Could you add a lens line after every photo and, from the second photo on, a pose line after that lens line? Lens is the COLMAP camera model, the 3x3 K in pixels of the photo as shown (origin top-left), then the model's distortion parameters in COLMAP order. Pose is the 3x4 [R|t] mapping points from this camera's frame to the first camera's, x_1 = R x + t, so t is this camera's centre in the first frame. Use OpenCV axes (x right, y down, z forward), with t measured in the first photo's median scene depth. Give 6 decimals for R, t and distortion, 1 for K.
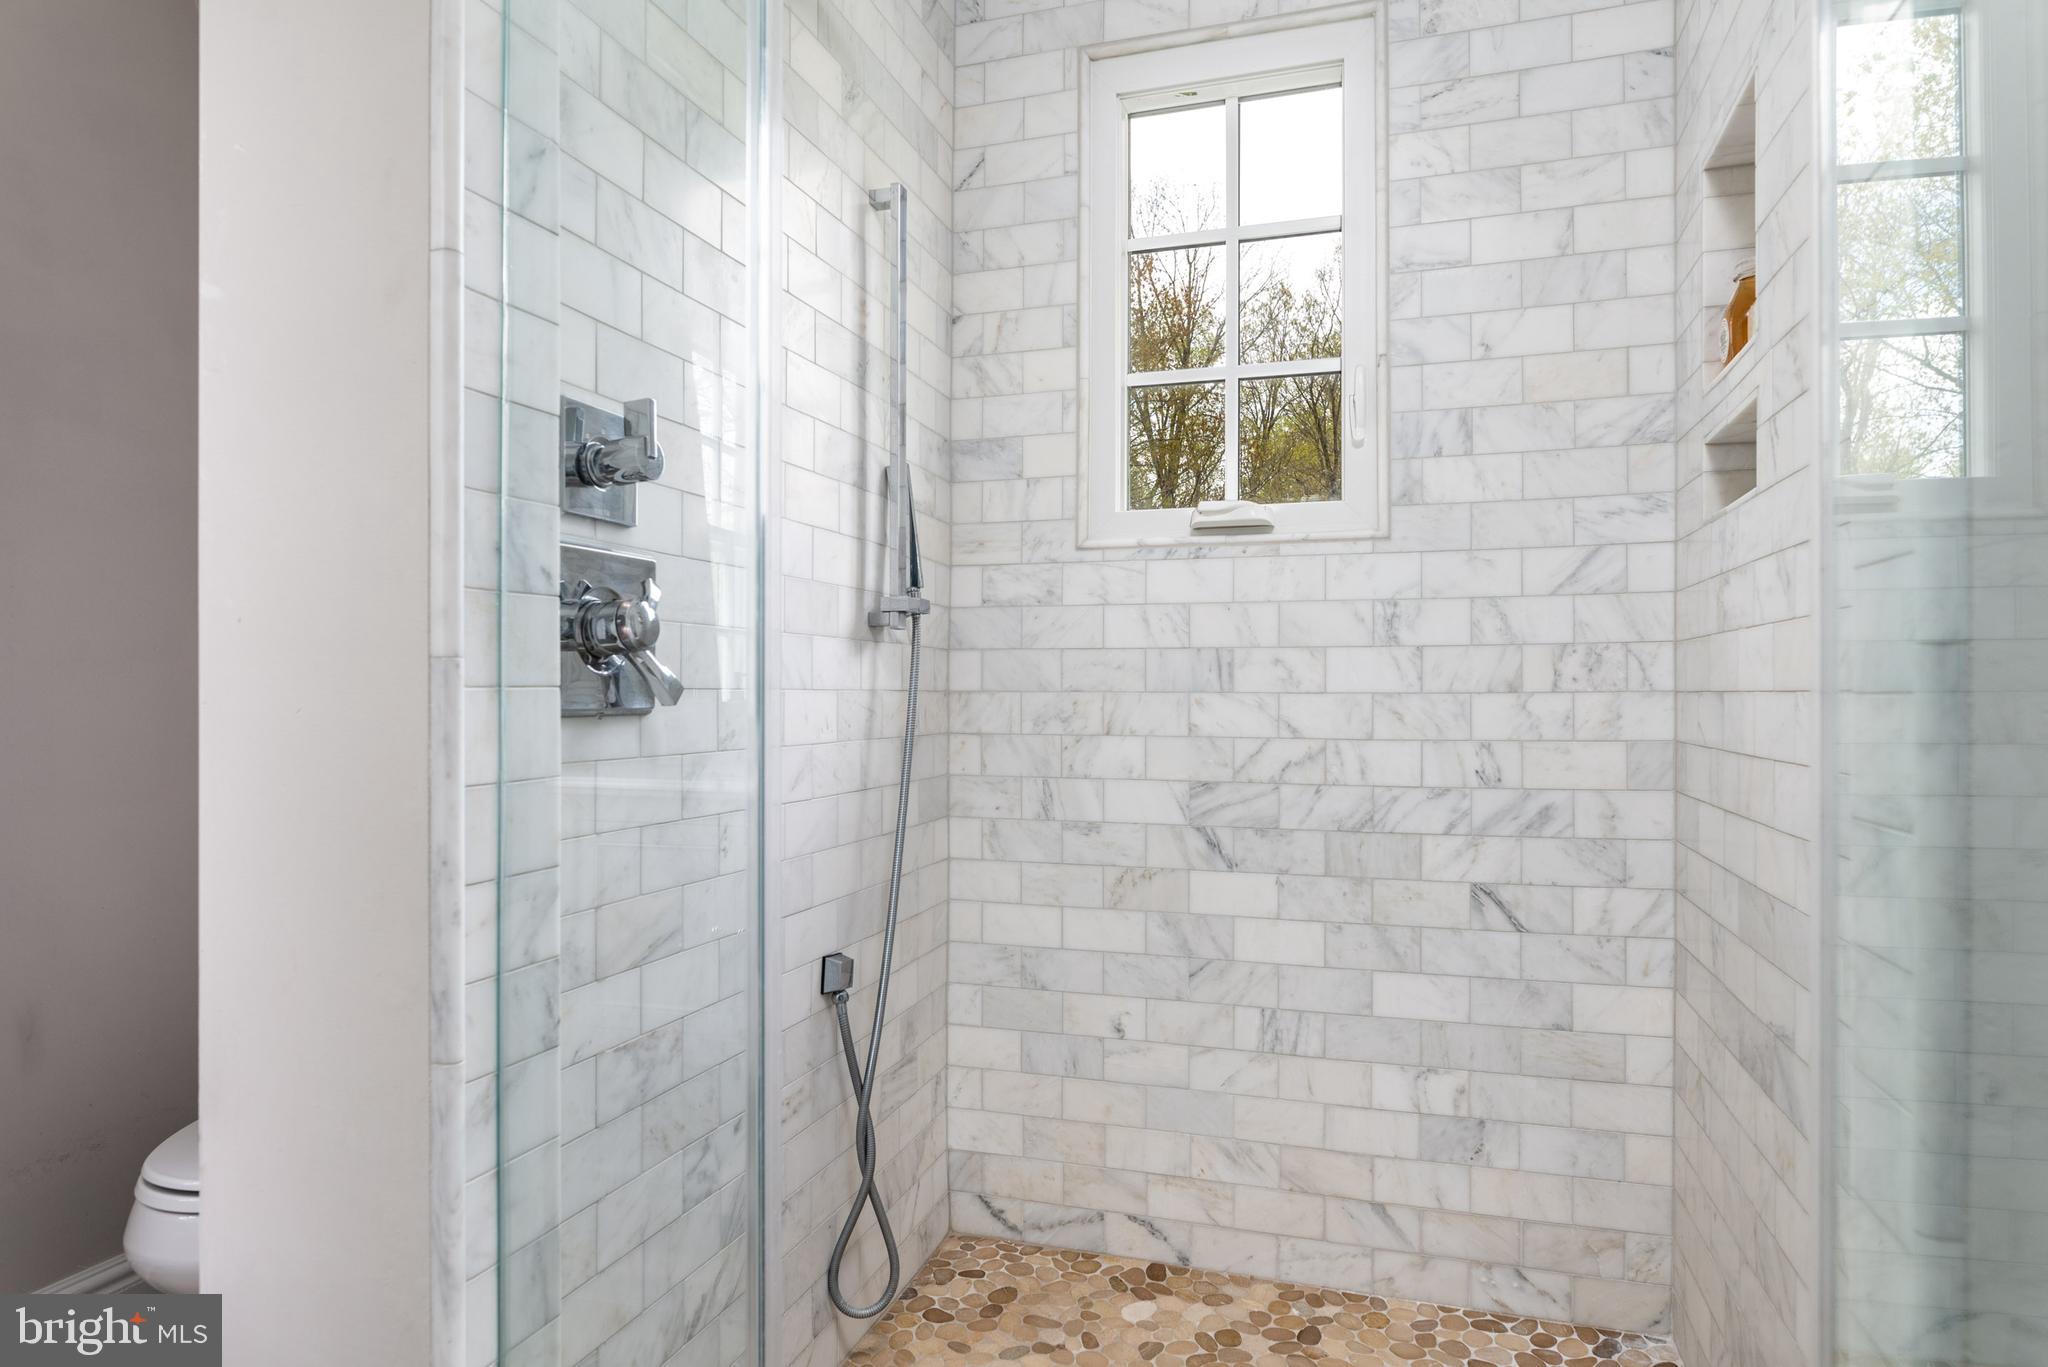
lens RADIAL K [[1185.3, 0, 1032.9], [0, 1185.3, 696.3], [0, 0, 1]] dist [-0.001512, 0.000510]
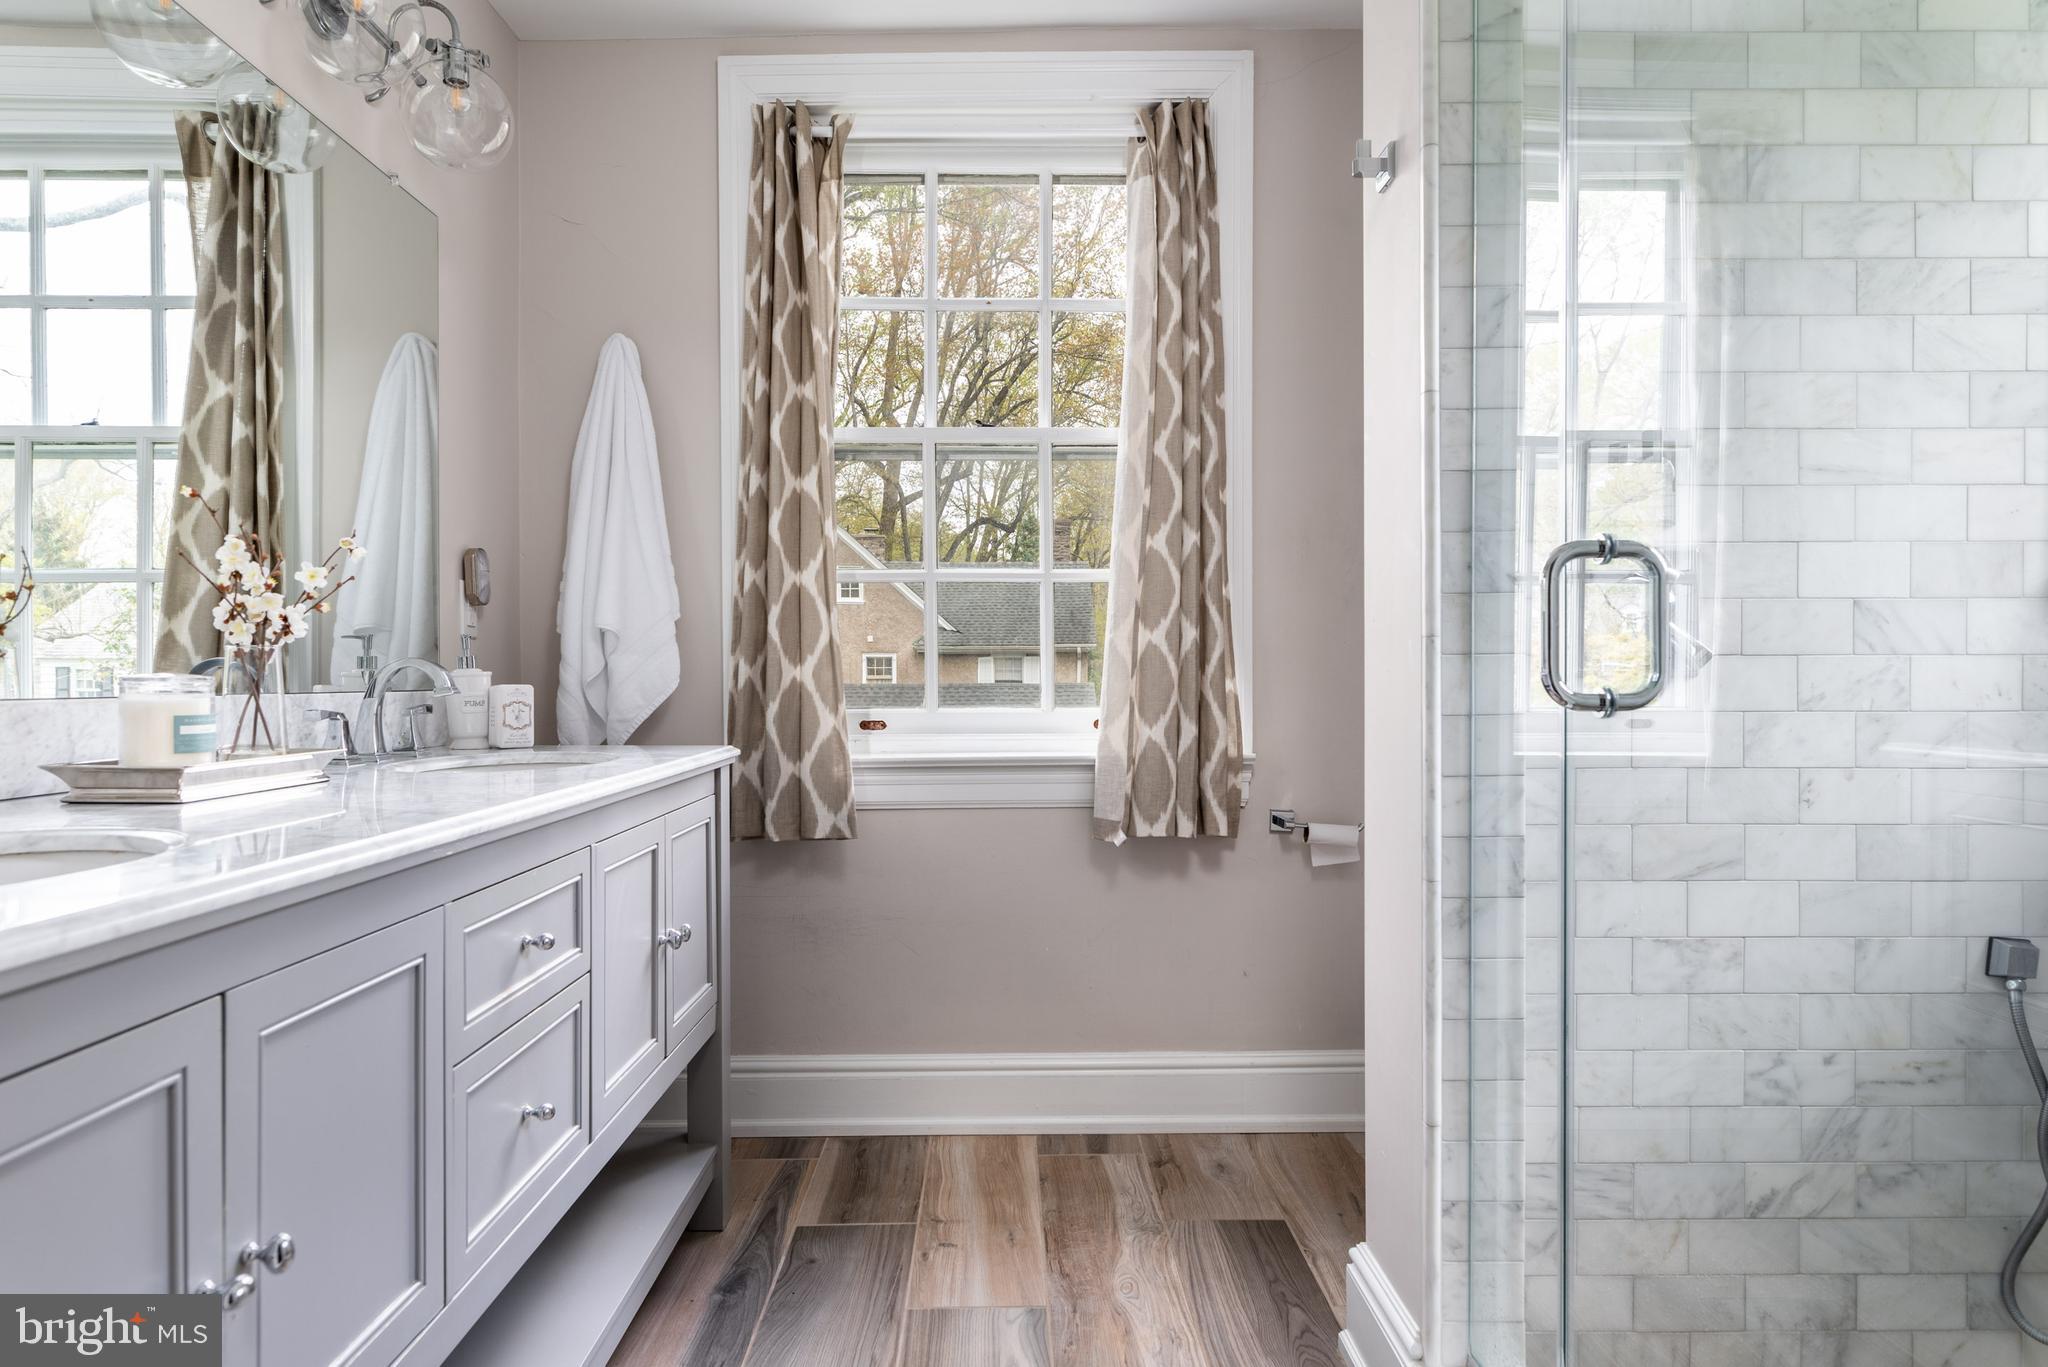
lens RADIAL K [[1185.3, 0, 1013.6], [0, 1185.3, 683.8], [0, 0, 1]] dist [-0.001512, 0.000510]
pose [[0.305653, 0.003040, -0.952138, 0.601502], [0.000740, 0.999994, 0.003431, 0.017625], [0.952143, -0.001753, 0.305649, -0.039717]]
